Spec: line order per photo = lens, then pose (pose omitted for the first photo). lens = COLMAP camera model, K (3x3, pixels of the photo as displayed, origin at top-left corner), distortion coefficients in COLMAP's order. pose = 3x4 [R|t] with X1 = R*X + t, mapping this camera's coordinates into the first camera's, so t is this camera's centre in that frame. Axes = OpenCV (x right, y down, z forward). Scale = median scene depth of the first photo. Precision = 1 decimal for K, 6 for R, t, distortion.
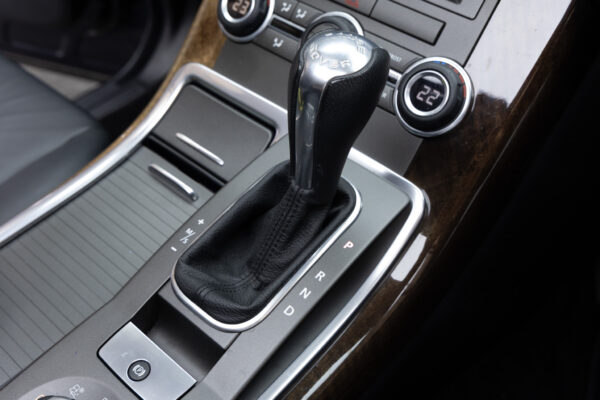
lens RADIAL K [[667.5, 0, 300.0], [0, 667.5, 200.0], [0, 0, 1]] dist [0.021396, 0.037773]
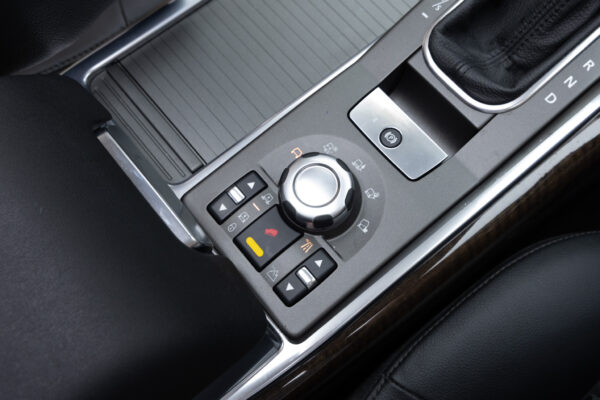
lens RADIAL K [[667.5, 0, 300.0], [0, 667.5, 200.0], [0, 0, 1]] dist [0.021396, 0.037773]
pose [[0.987464, 0.139856, -0.073179, -0.269724], [-0.103023, 0.922305, 0.372478, -0.021187], [0.119587, -0.360270, 0.925151, 0.007581]]
